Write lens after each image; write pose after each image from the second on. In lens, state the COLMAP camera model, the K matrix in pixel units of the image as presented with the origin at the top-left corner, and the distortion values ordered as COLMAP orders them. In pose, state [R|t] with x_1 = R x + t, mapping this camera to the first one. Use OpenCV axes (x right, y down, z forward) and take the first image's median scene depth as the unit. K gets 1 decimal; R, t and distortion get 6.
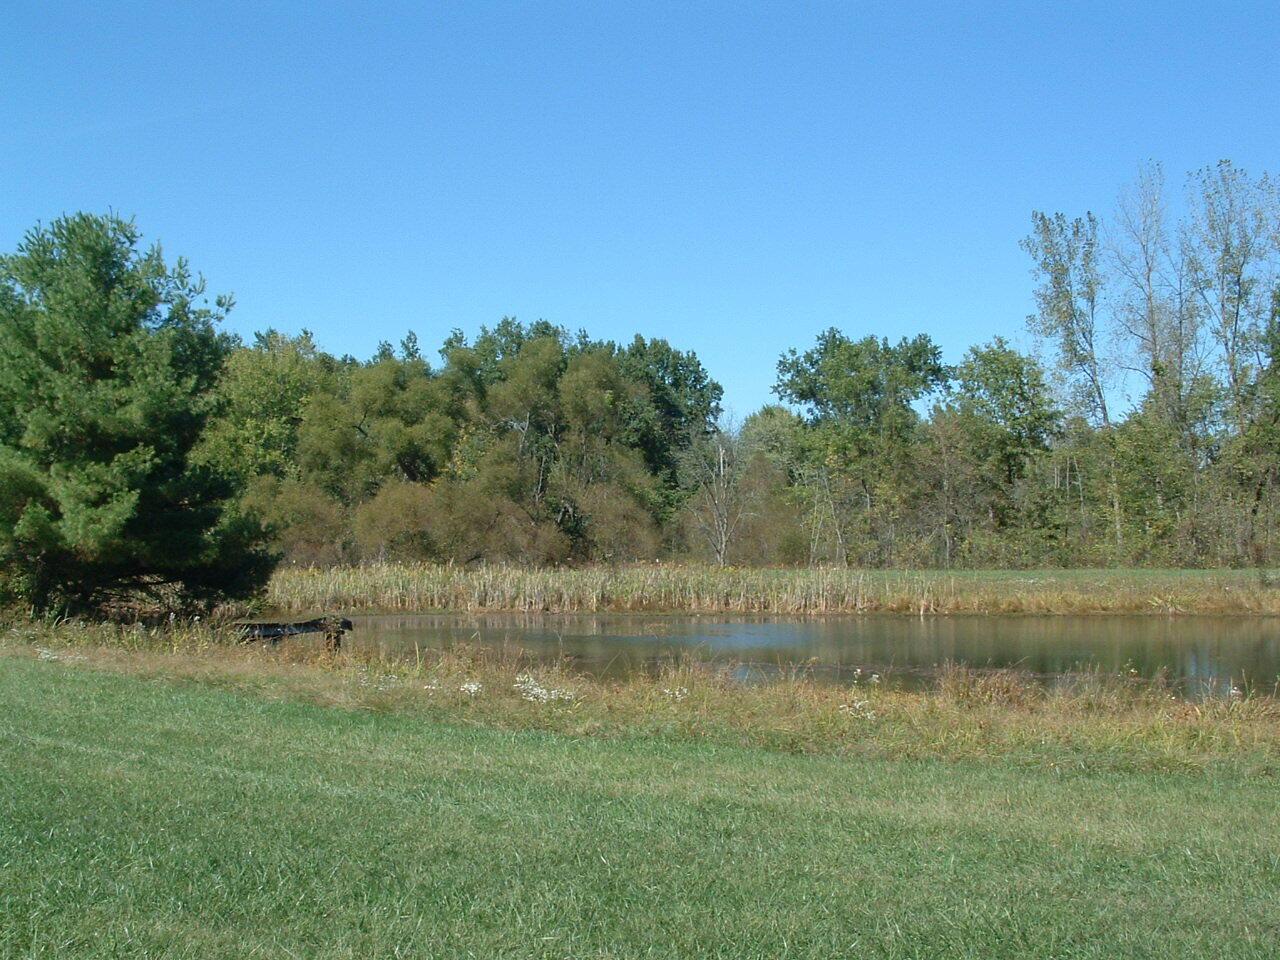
lens RADIAL K [[1530.5, 0, 636.1], [0, 1530.5, 486.8], [0, 0, 1]] dist [-0.168146, 0.000000]
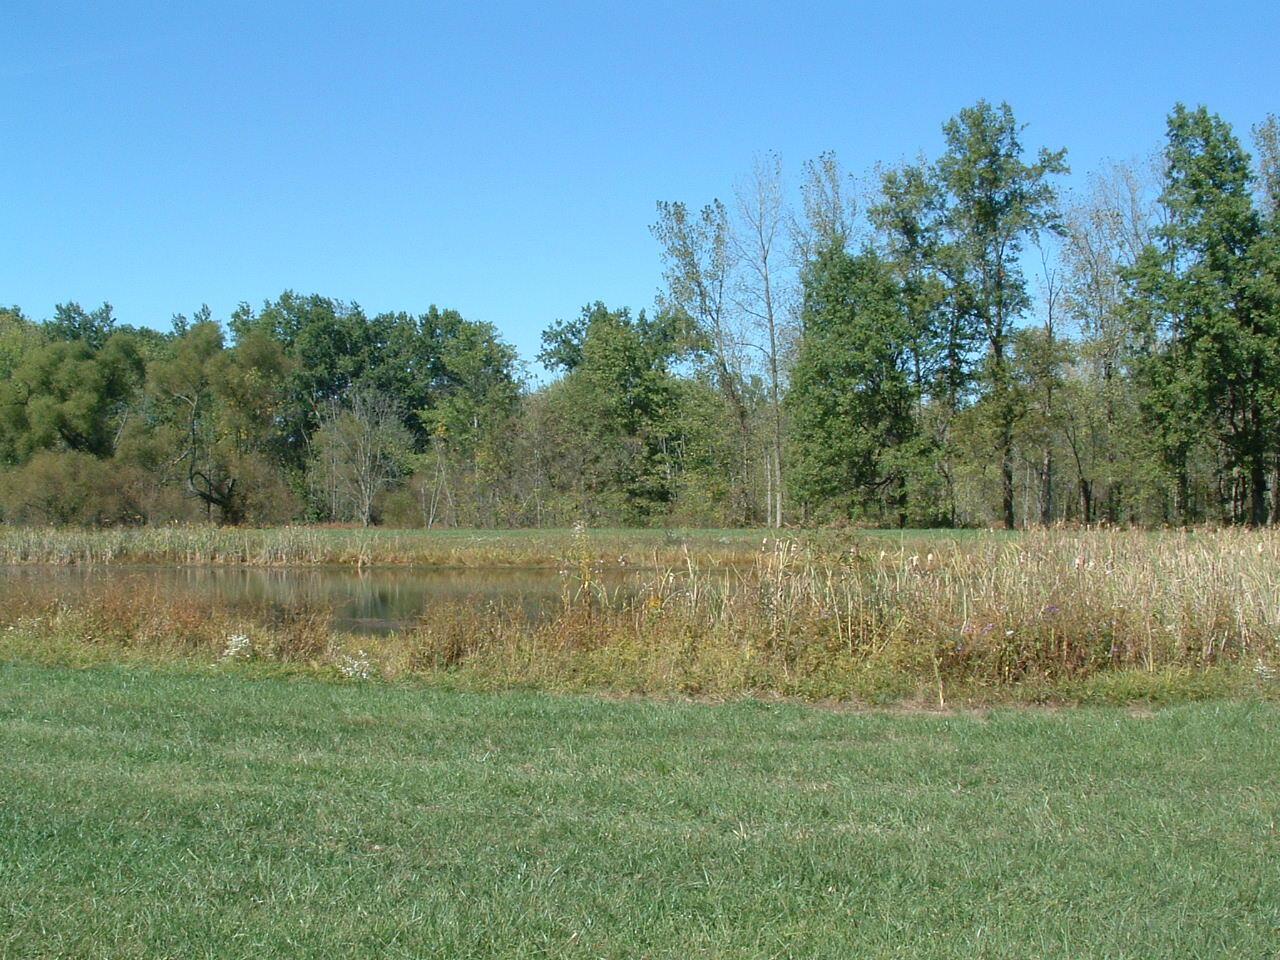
lens RADIAL K [[1530.5, 0, 673.0], [0, 1530.5, 492.8], [0, 0, 1]] dist [-0.168146, 0.000000]
pose [[0.997489, -0.005964, 0.070565, 0.106438], [0.003847, 0.999540, 0.030089, -0.002474], [-0.070711, -0.029742, 0.997053, -0.056071]]
